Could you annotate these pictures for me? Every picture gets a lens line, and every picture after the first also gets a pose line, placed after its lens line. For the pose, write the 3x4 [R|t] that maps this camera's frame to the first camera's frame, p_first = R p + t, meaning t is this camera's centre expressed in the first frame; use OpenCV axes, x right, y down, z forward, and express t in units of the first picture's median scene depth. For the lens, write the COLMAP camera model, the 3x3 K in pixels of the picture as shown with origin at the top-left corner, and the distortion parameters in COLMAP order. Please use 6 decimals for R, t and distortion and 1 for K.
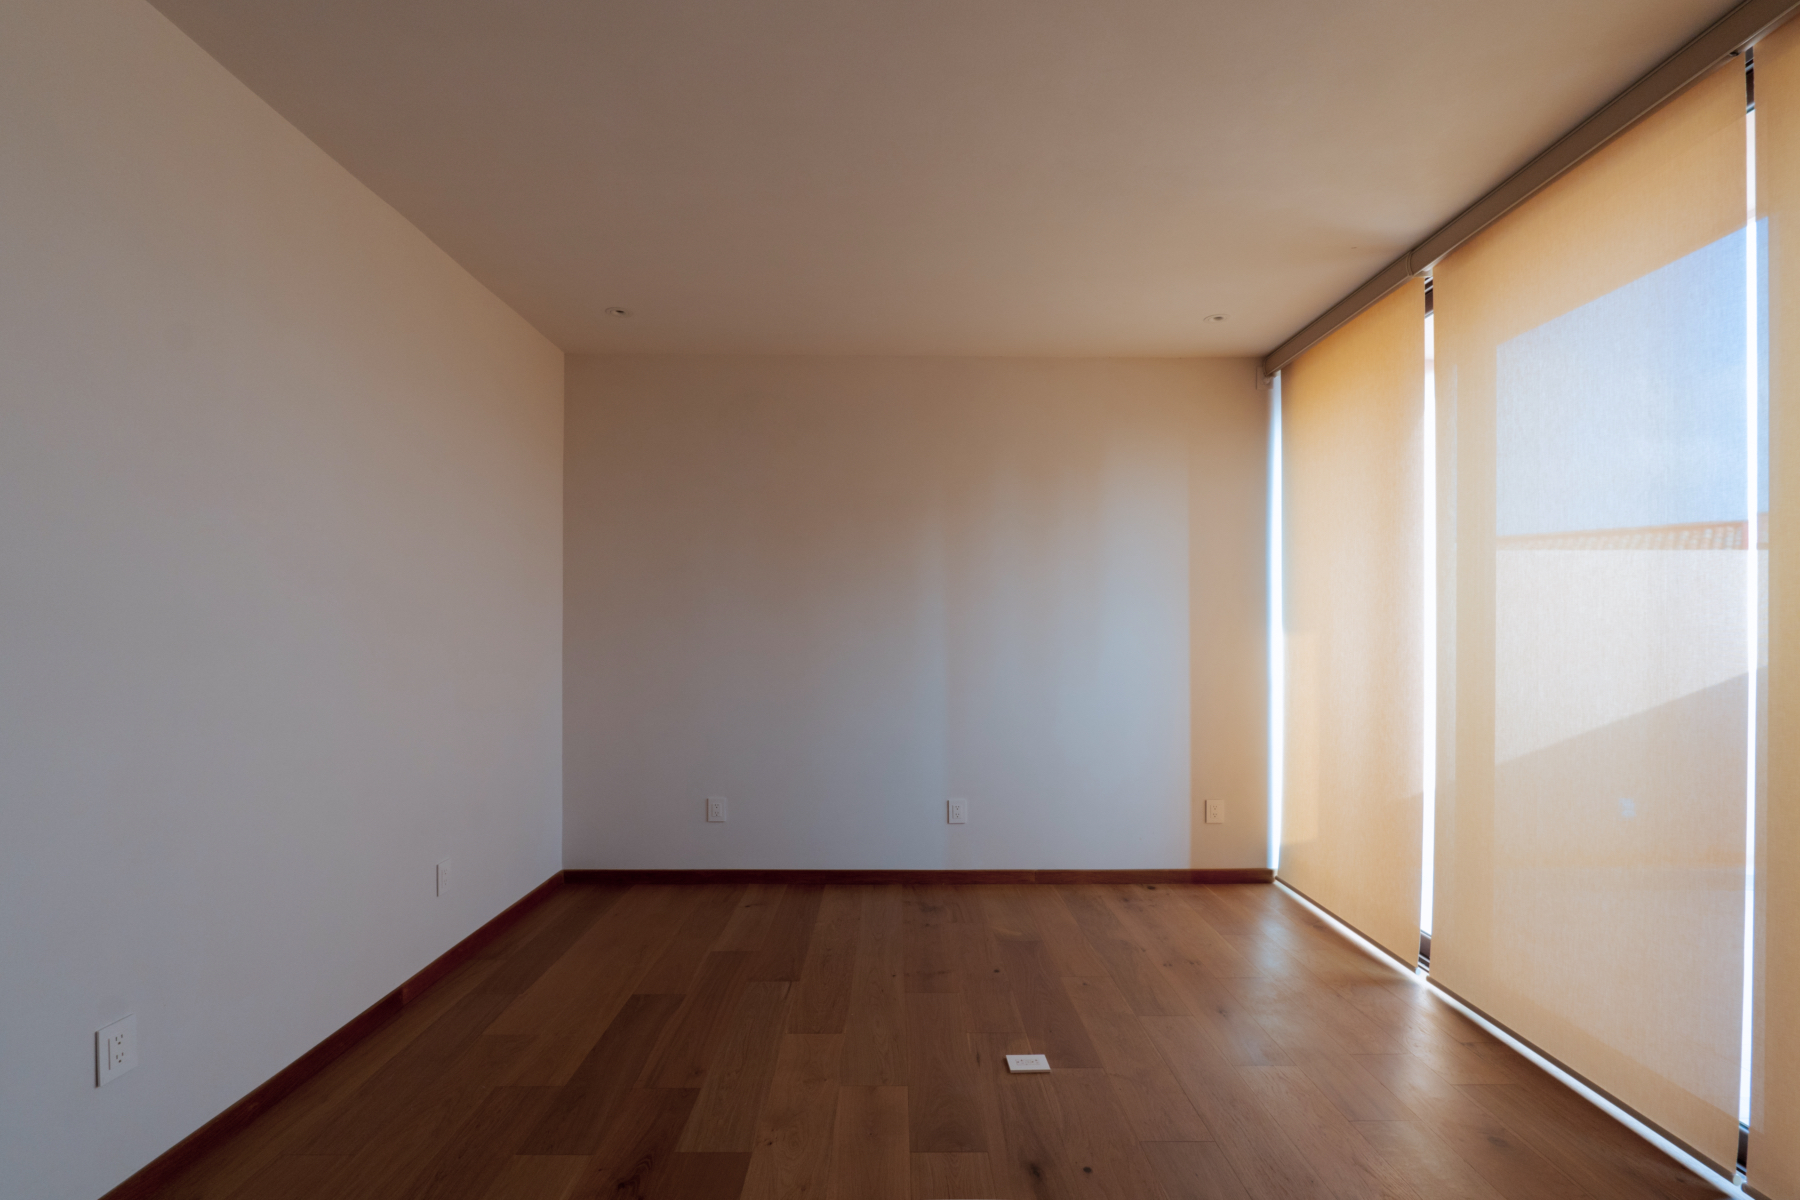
lens RADIAL K [[828.2, 0, 904.1], [0, 828.2, 627.9], [0, 0, 1]] dist [-0.002742, 0.000072]
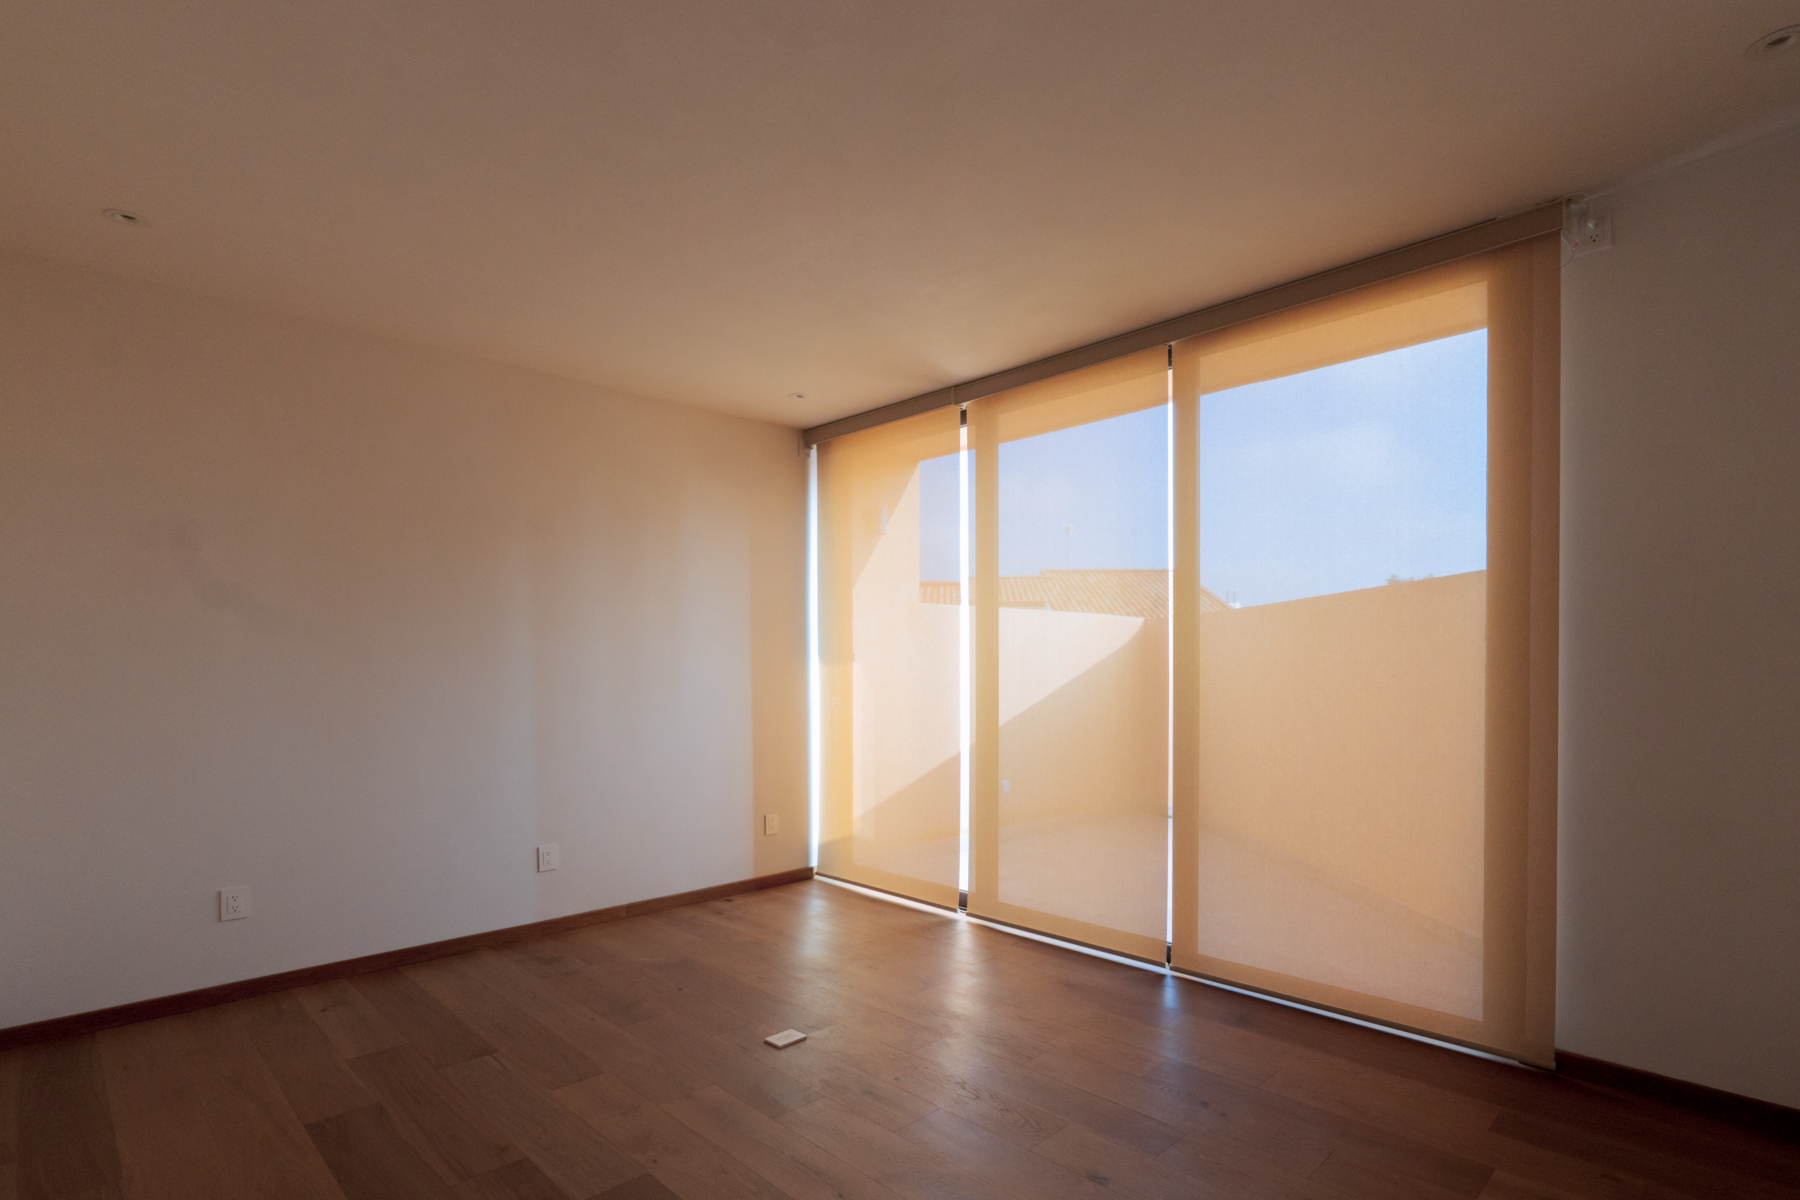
lens RADIAL K [[892.1, 0, 900.3], [0, 892.1, 671.5], [0, 0, 1]] dist [-0.001883, -0.000497]
pose [[0.726288, -0.008316, 0.687340, -0.342030], [-0.000102, 0.999926, 0.012206, -0.002701], [-0.687391, -0.008935, 0.726233, -0.009361]]
